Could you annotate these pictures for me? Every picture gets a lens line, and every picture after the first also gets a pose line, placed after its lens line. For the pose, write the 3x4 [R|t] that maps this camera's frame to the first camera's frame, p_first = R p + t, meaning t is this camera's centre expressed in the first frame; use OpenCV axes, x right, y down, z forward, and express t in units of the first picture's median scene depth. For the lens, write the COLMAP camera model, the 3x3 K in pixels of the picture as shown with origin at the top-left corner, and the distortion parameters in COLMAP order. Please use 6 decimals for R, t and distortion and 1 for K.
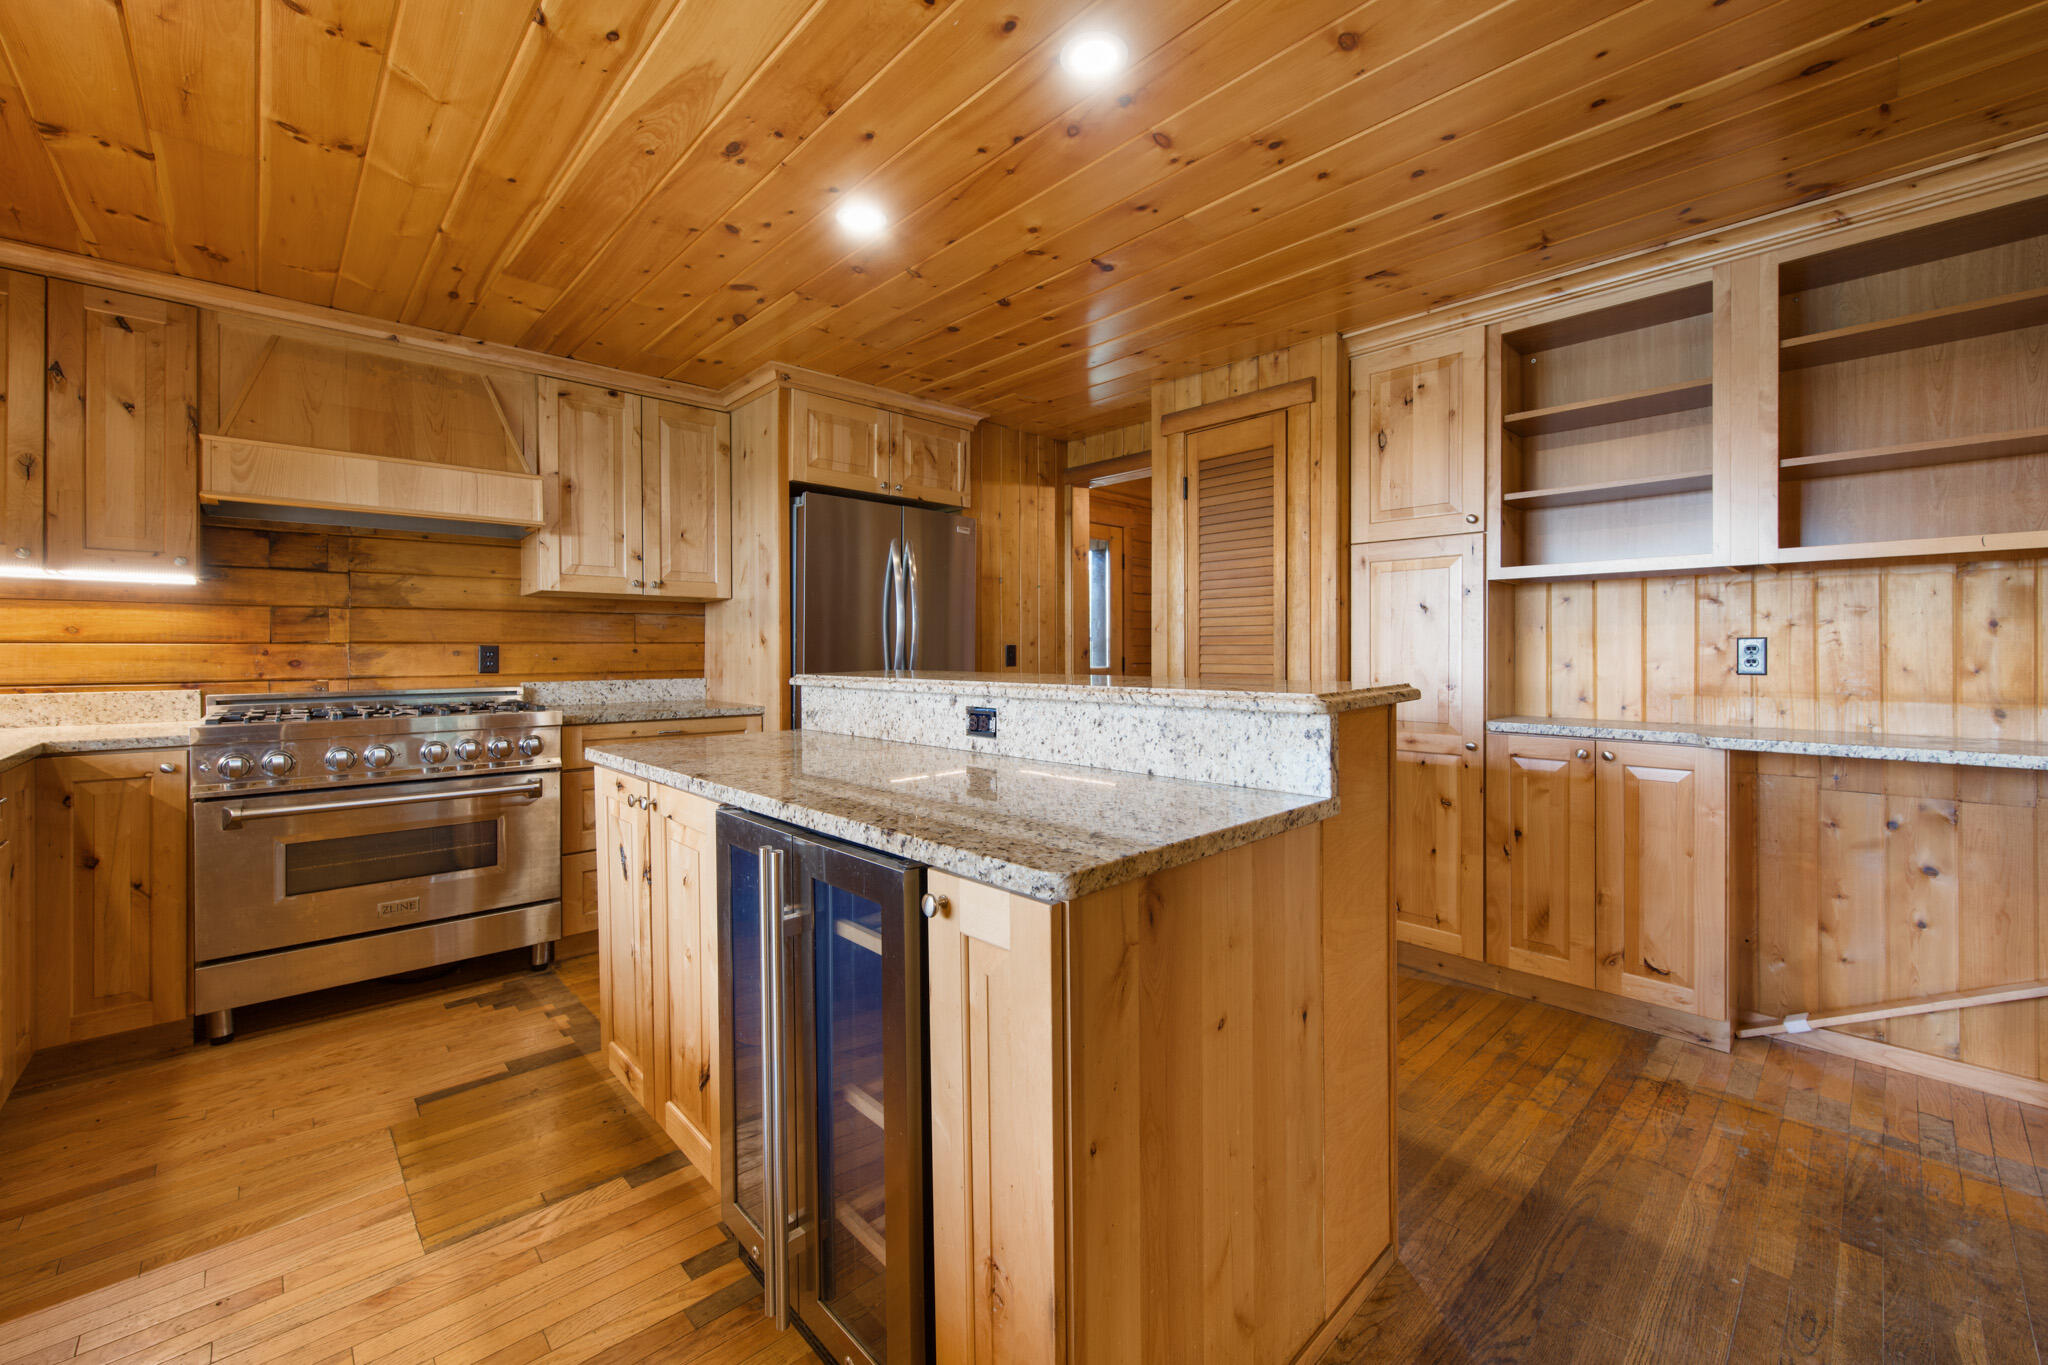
lens RADIAL K [[825.0, 0, 1031.4], [0, 825.0, 656.7], [0, 0, 1]] dist [-0.001714, 0.000548]
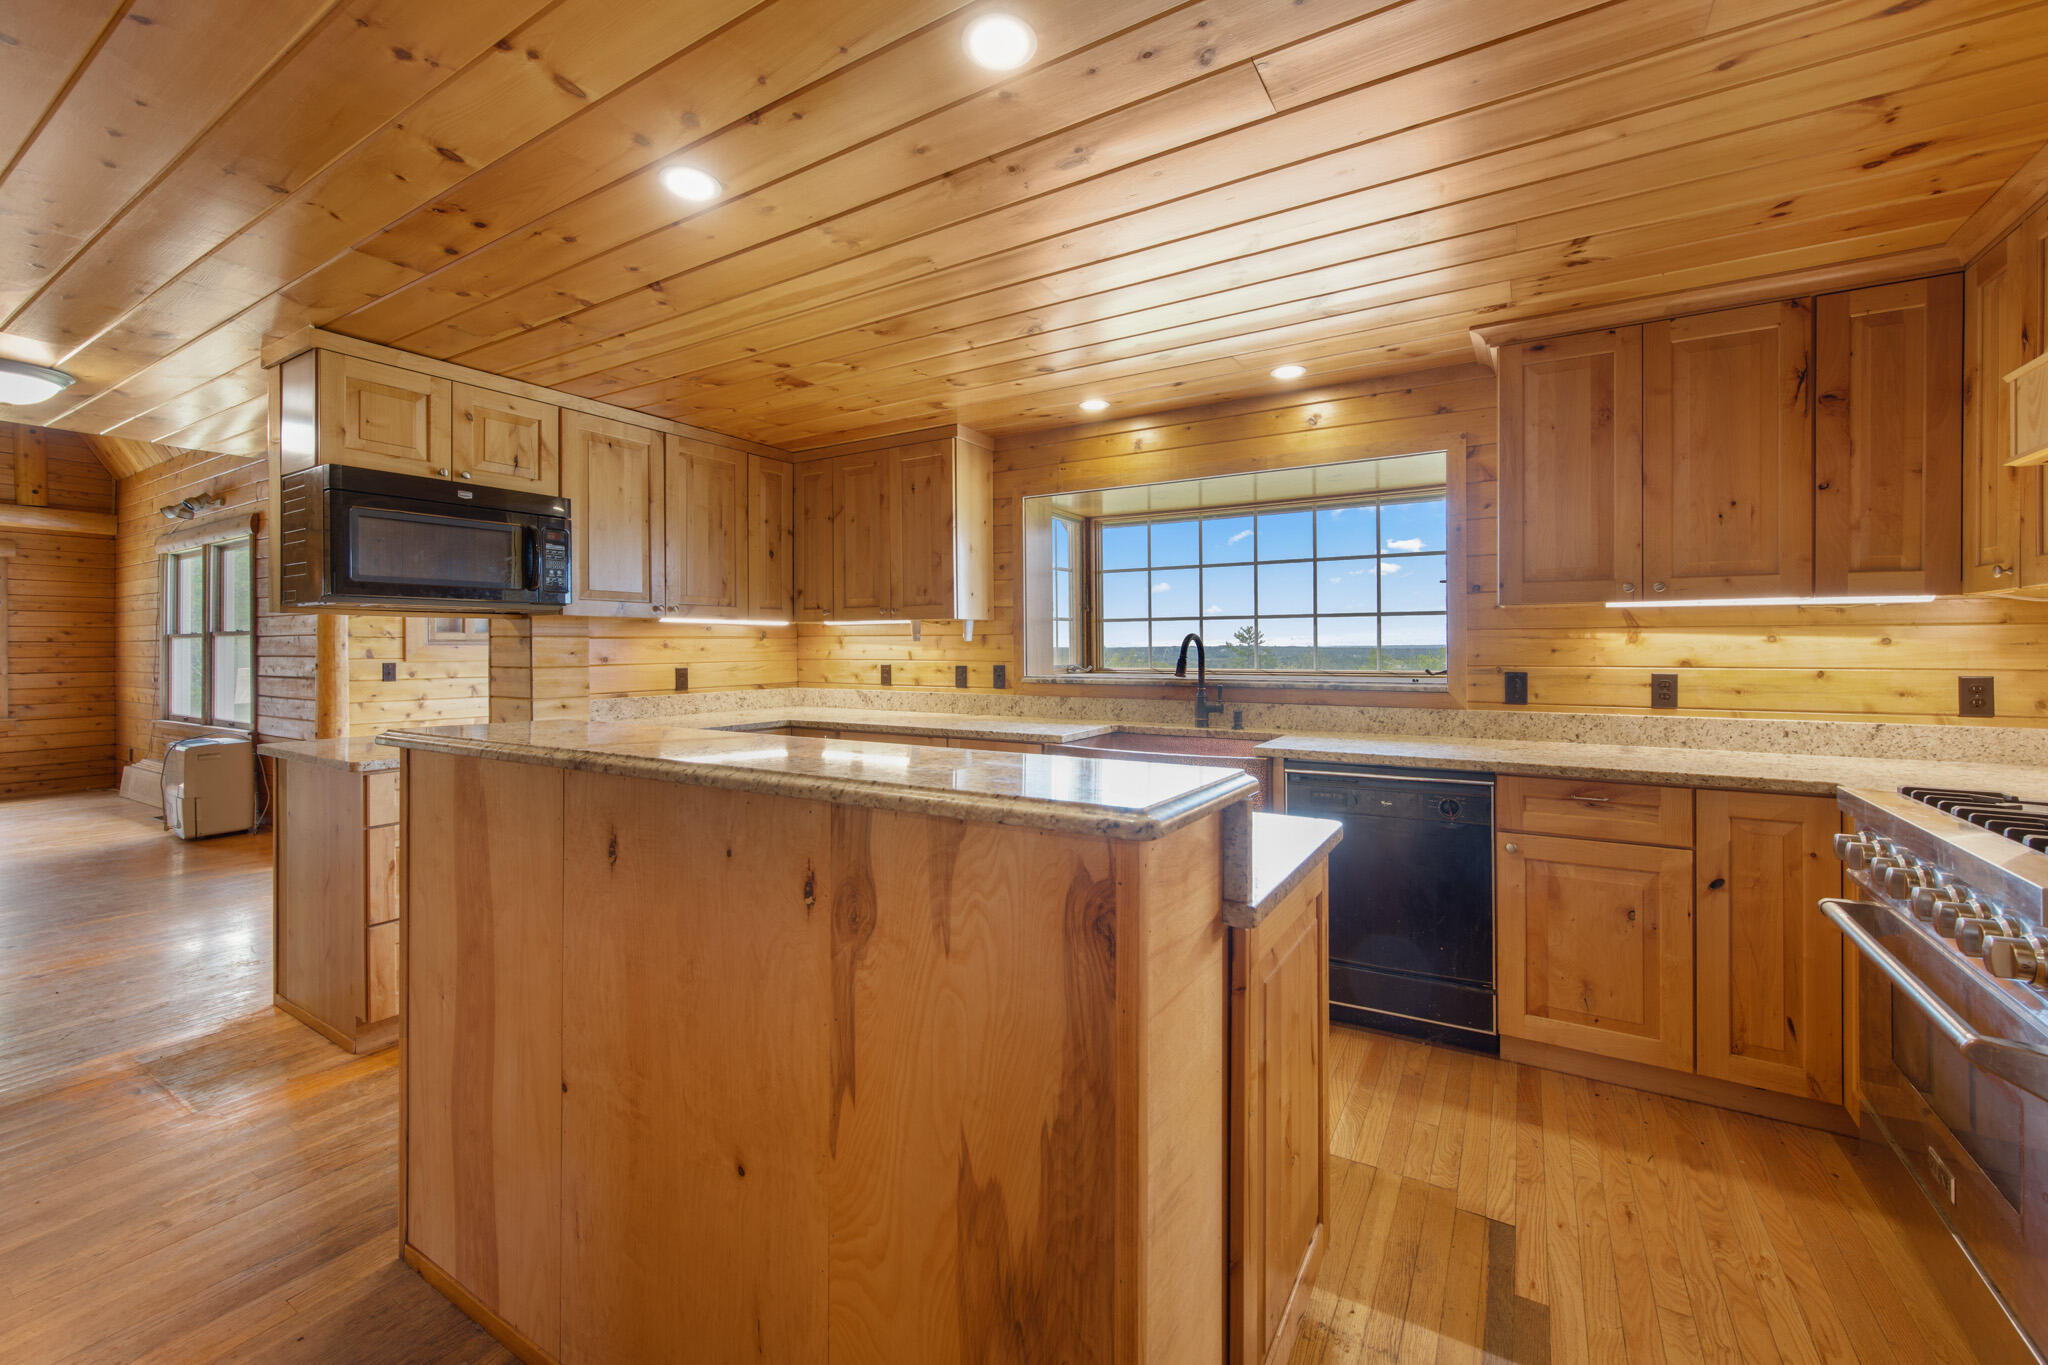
lens RADIAL K [[825.0, 0, 1060.4], [0, 825.0, 653.7], [0, 0, 1]] dist [-0.001714, 0.000548]
pose [[-0.957304, 0.004154, -0.289055, -0.061868], [0.000160, 0.999904, 0.013840, -0.052427], [0.289084, 0.013203, -0.957213, 1.475804]]
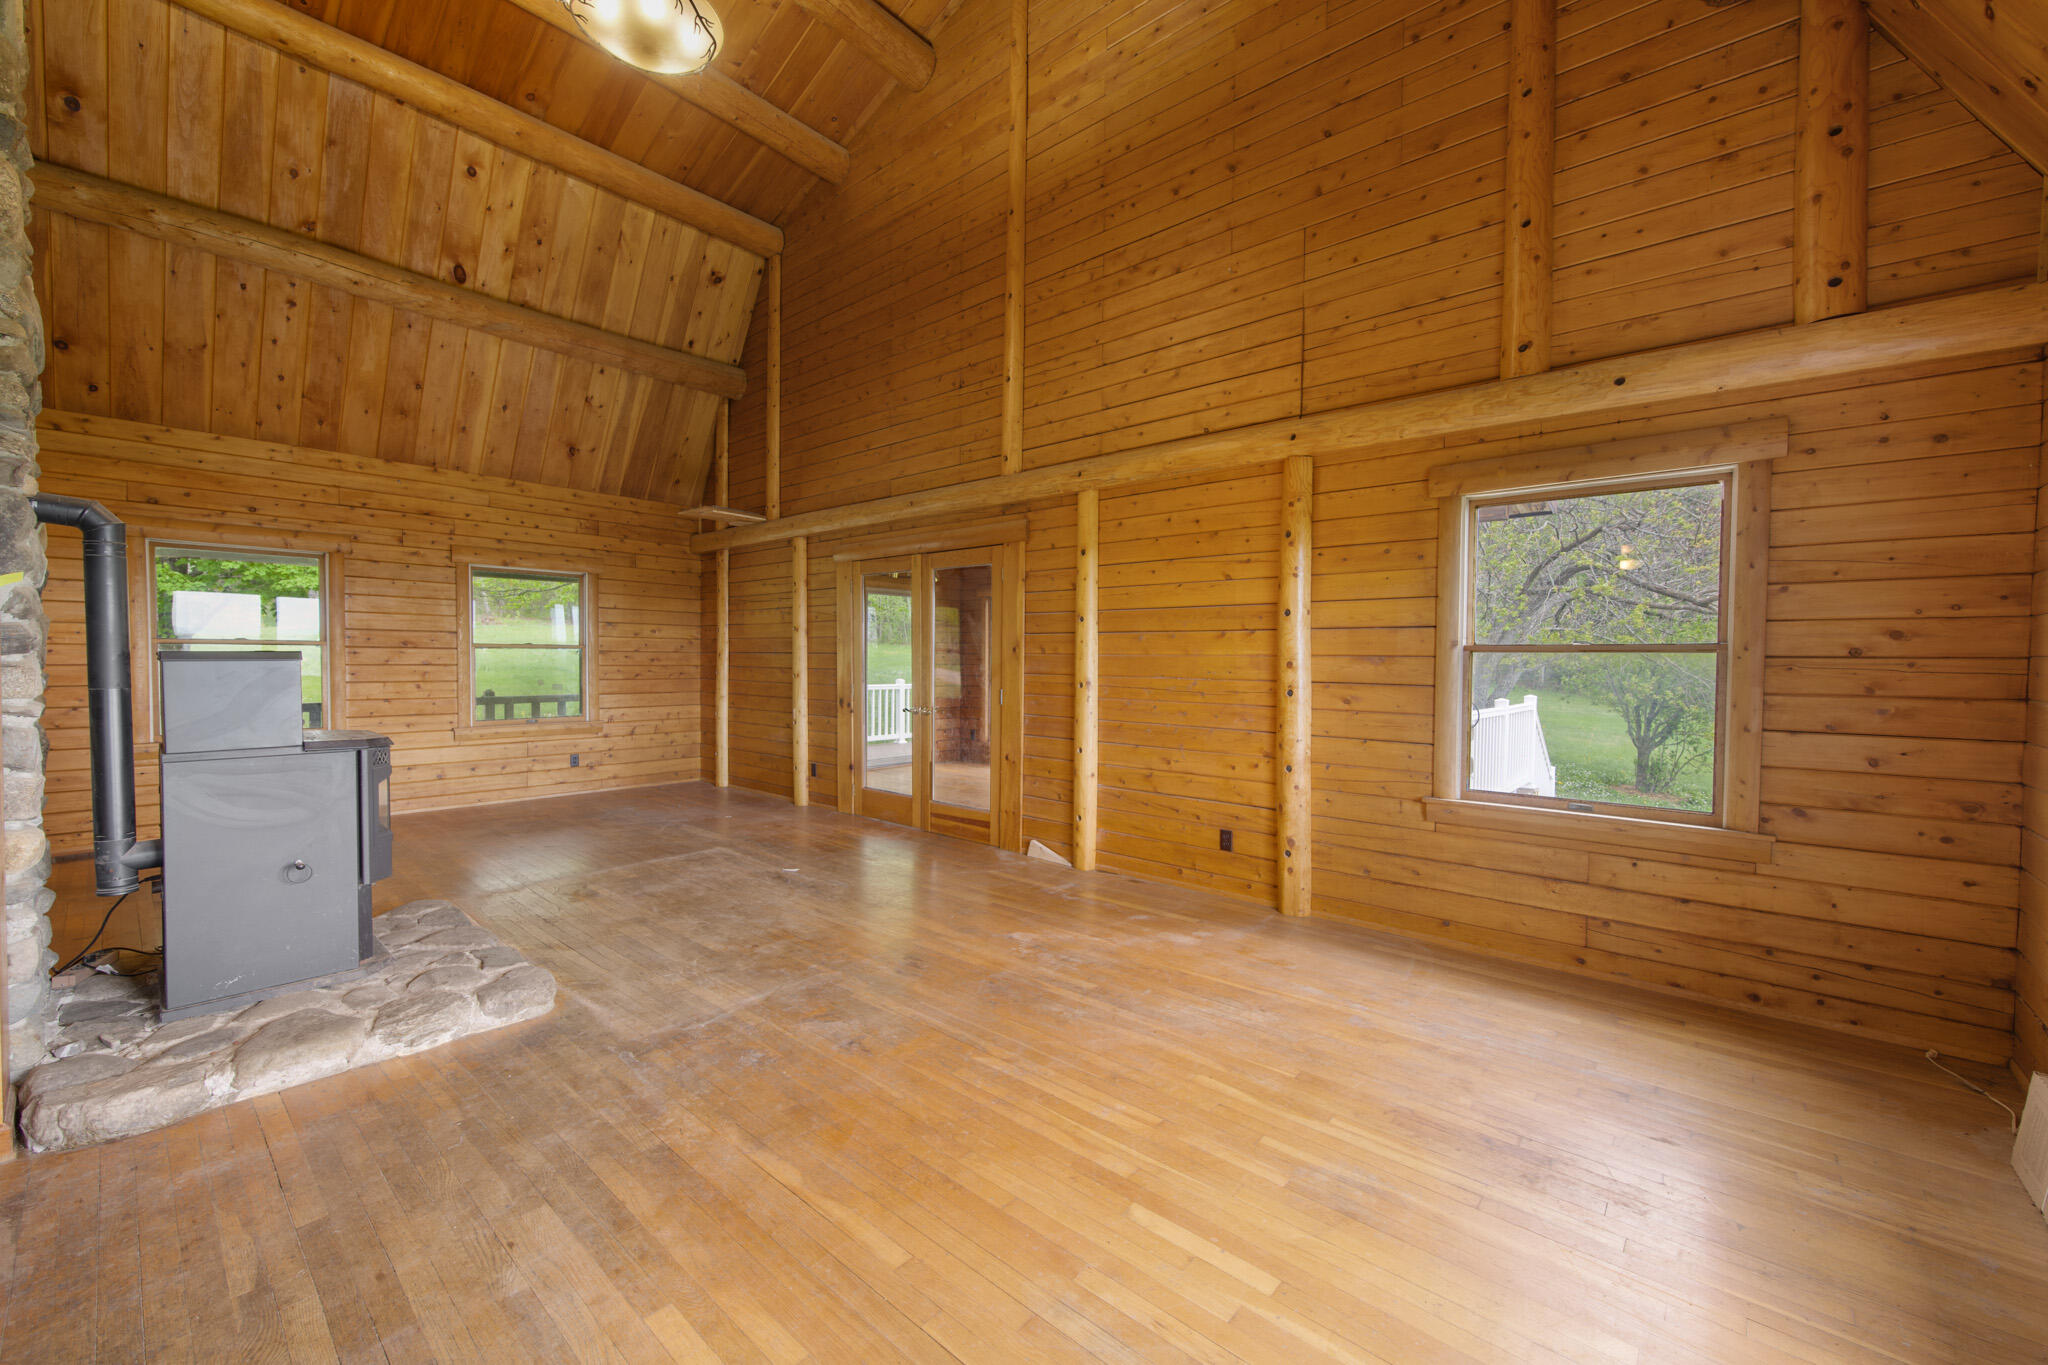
lens RADIAL K [[825.0, 0, 1005.5], [0, 825.0, 674.8], [0, 0, 1]] dist [-0.001714, 0.000548]
pose [[-0.089696, -0.022787, 0.995708, 1.379735], [-0.002460, 0.999740, 0.022658, -0.053177], [-0.995966, -0.000417, -0.089729, -0.905472]]
